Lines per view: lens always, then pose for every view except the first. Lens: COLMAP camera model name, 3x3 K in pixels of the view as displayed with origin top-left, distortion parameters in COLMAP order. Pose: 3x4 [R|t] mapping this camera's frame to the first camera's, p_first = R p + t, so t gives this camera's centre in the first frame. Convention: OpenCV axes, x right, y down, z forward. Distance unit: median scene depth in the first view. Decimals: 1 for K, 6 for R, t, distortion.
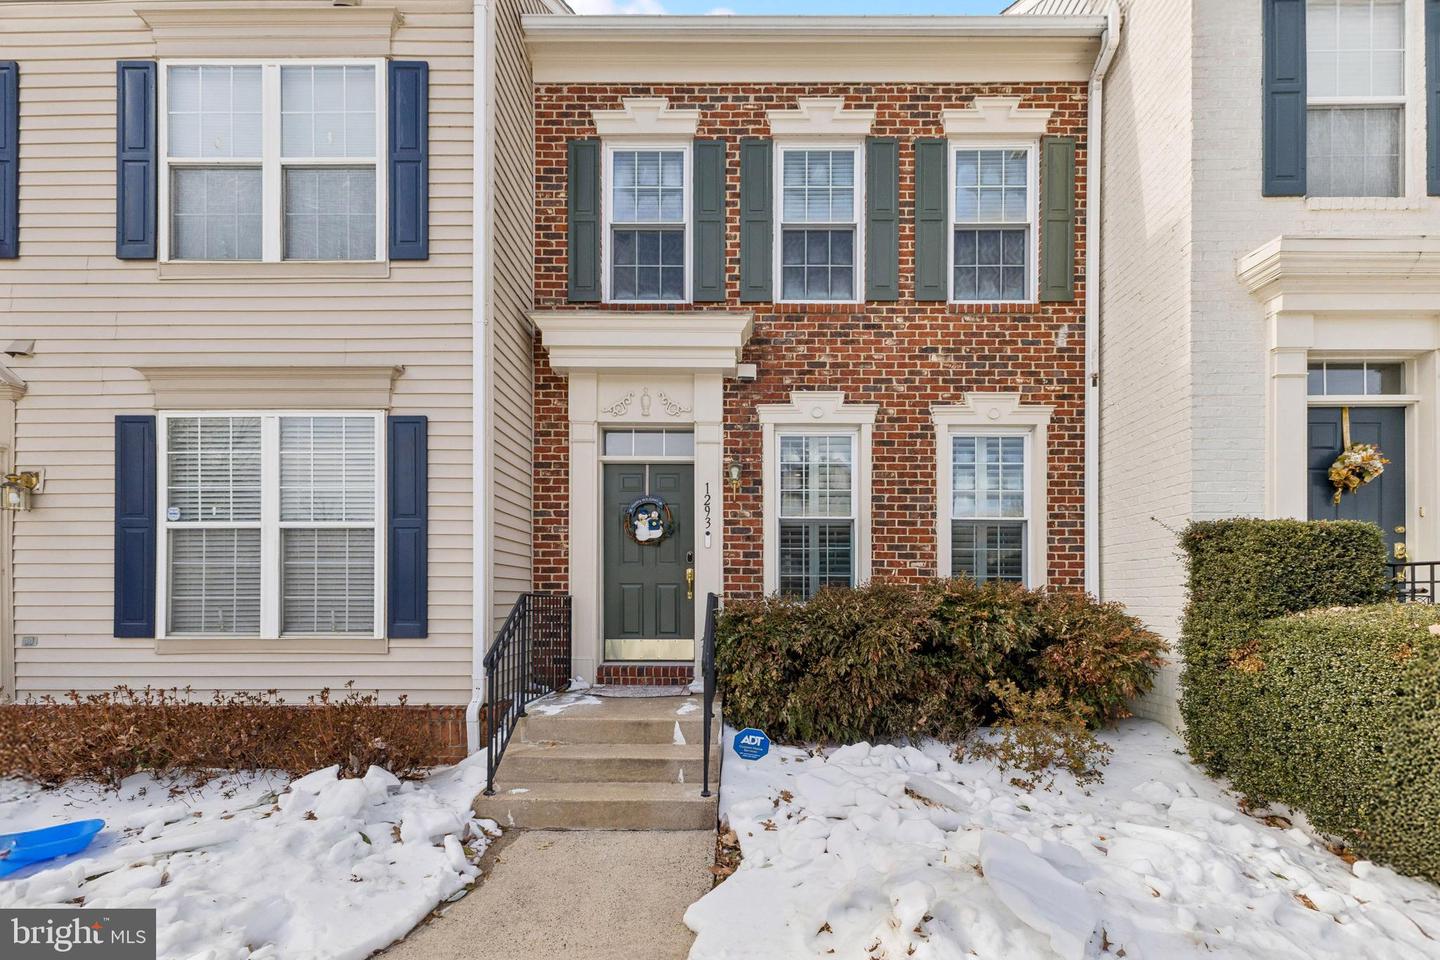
lens RADIAL K [[633.9, 0, 728.5], [0, 633.9, 592.3], [0, 0, 1]] dist [0.011904, -0.000248]
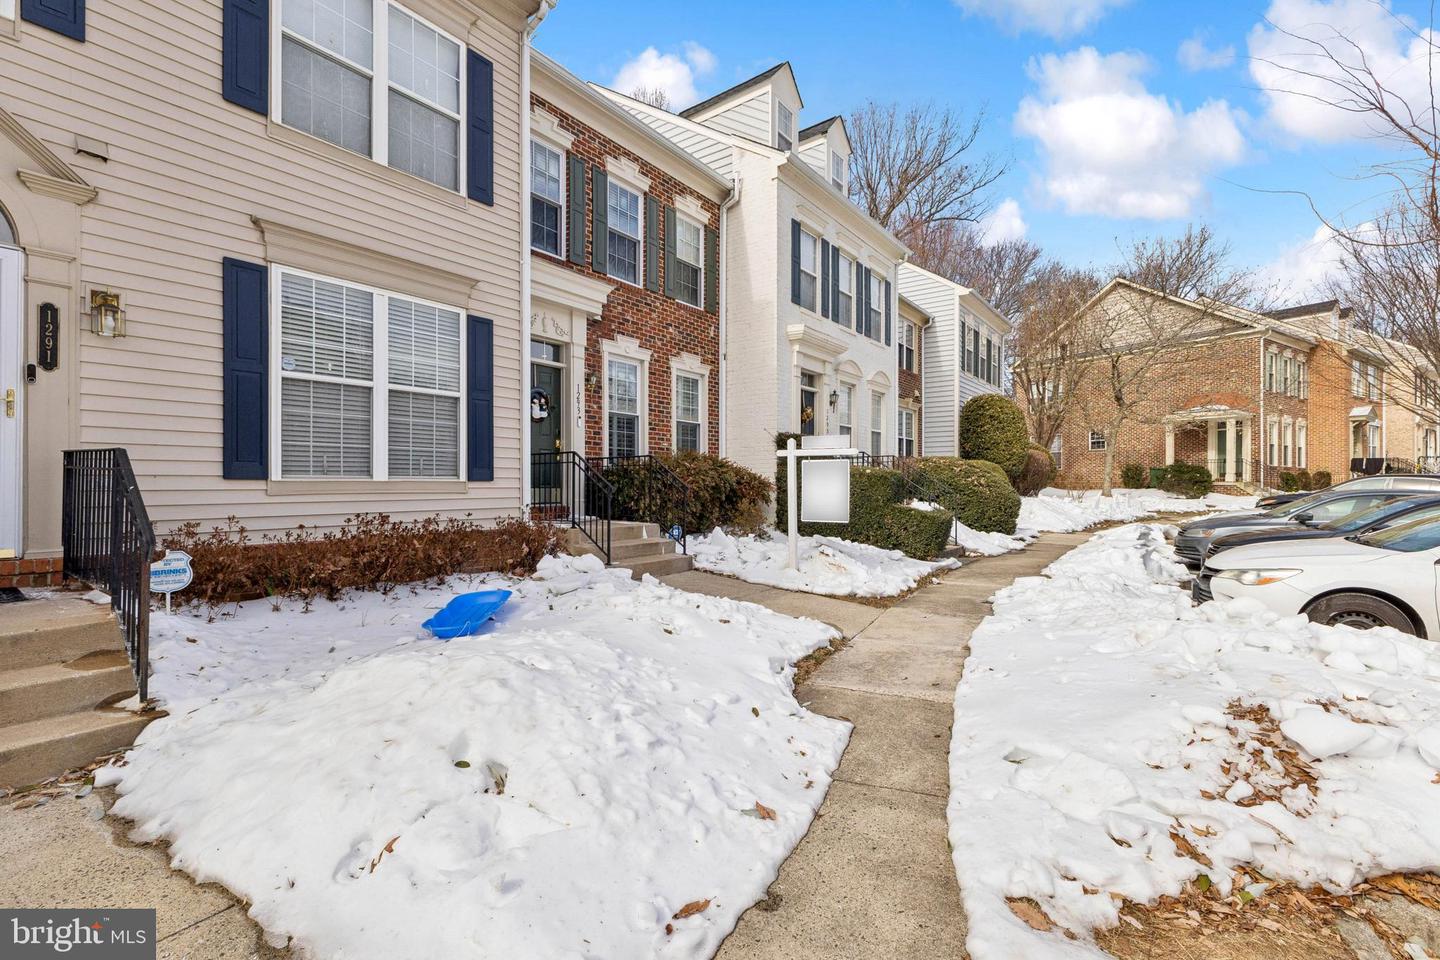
lens RADIAL K [[633.9, 0, 718.4], [0, 633.9, 480.1], [0, 0, 1]] dist [0.011904, -0.000248]
pose [[0.589069, 0.003490, 0.808075, -1.072764], [-0.011220, 0.999930, 0.003860, 0.048679], [-0.808005, -0.011340, 0.589067, -0.173001]]
